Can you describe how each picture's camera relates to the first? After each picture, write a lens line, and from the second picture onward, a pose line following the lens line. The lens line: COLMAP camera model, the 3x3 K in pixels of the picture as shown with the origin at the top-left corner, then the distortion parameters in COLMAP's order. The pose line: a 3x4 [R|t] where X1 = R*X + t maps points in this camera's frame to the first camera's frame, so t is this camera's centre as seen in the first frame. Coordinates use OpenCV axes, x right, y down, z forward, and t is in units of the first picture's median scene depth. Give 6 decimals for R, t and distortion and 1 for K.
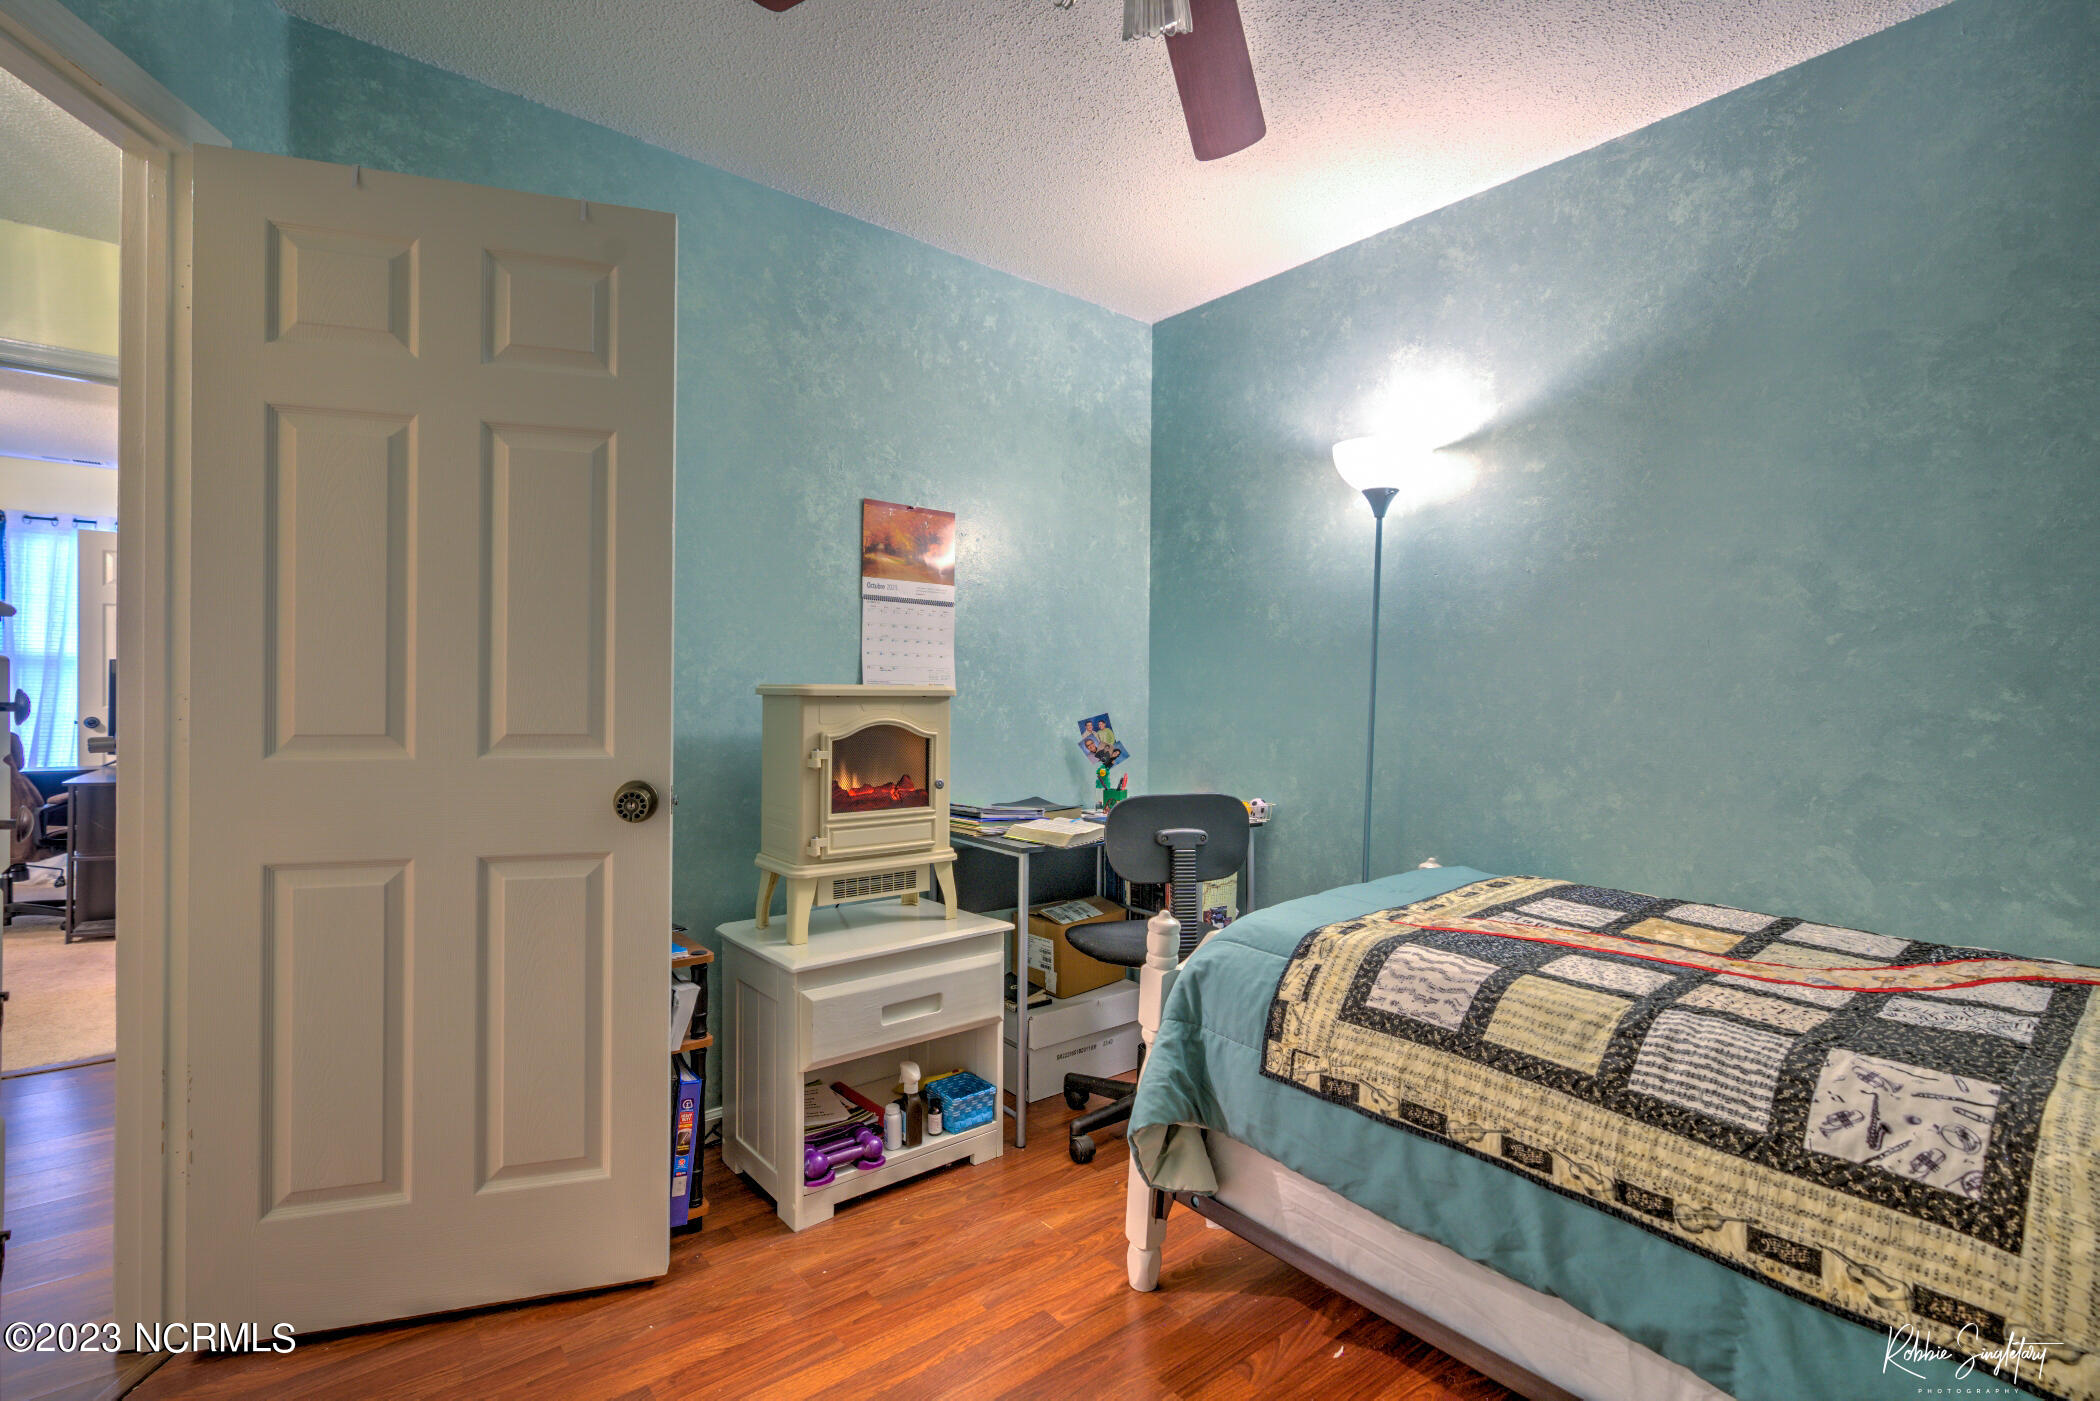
lens RADIAL K [[950.0, 0, 1058.3], [0, 950.0, 696.2], [0, 0, 1]] dist [-0.000288, 0.000526]
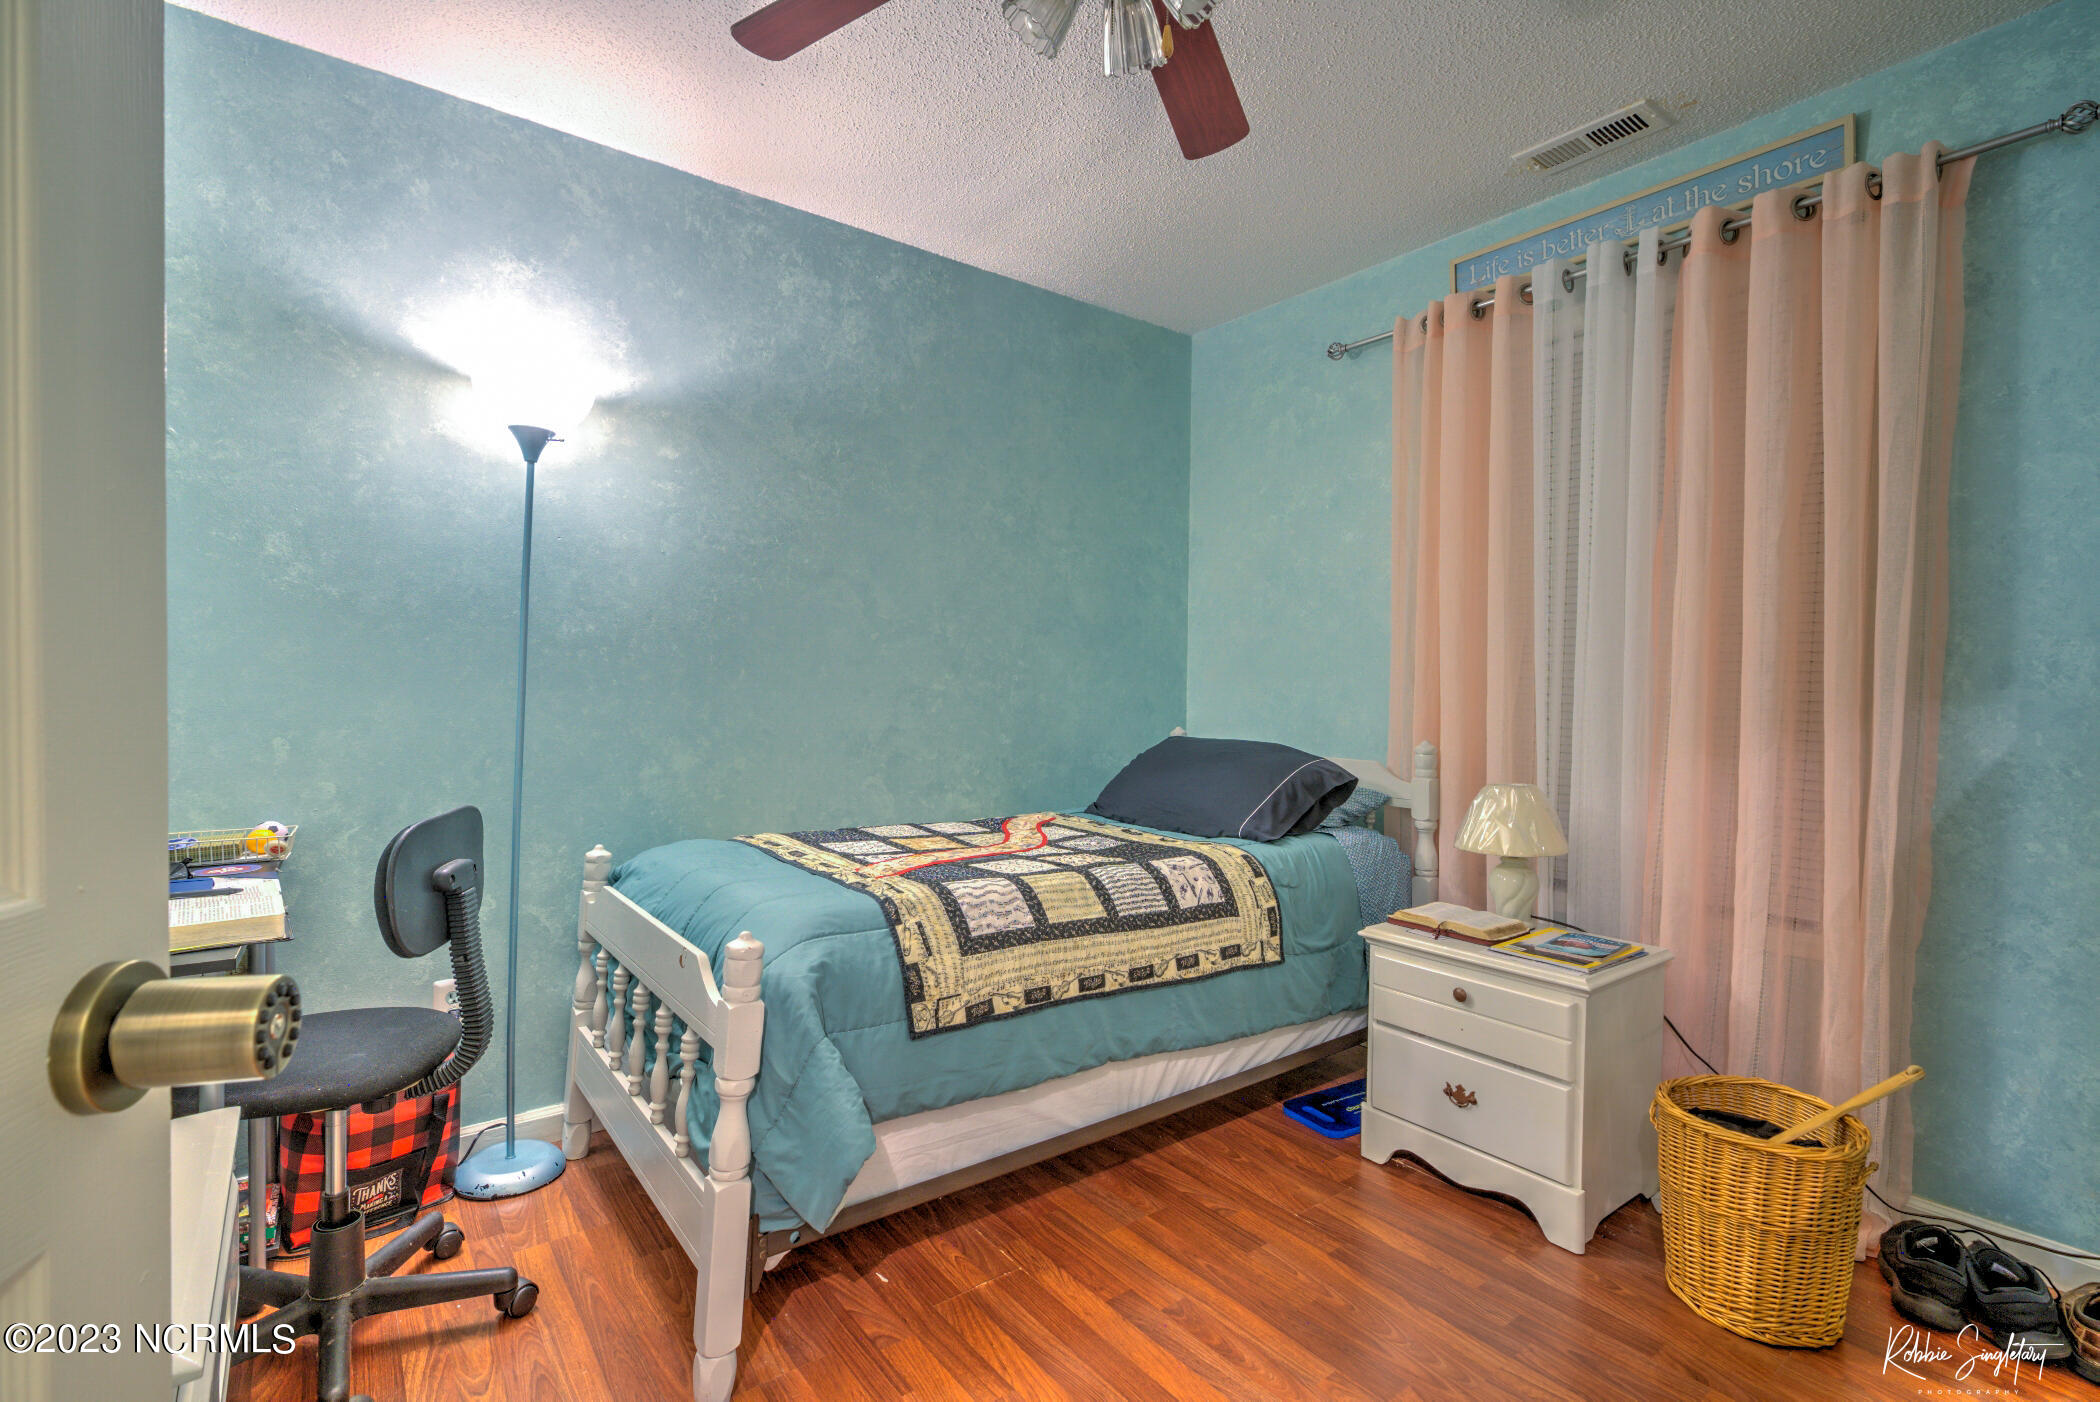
lens RADIAL K [[950.0, 0, 1055.3], [0, 950.0, 697.0], [0, 0, 1]] dist [-0.000288, 0.000526]
pose [[0.057870, -0.021777, 0.998087, -0.808846], [-0.011956, 0.999675, 0.022505, -0.003048], [-0.998253, -0.013236, 0.057591, 0.787807]]
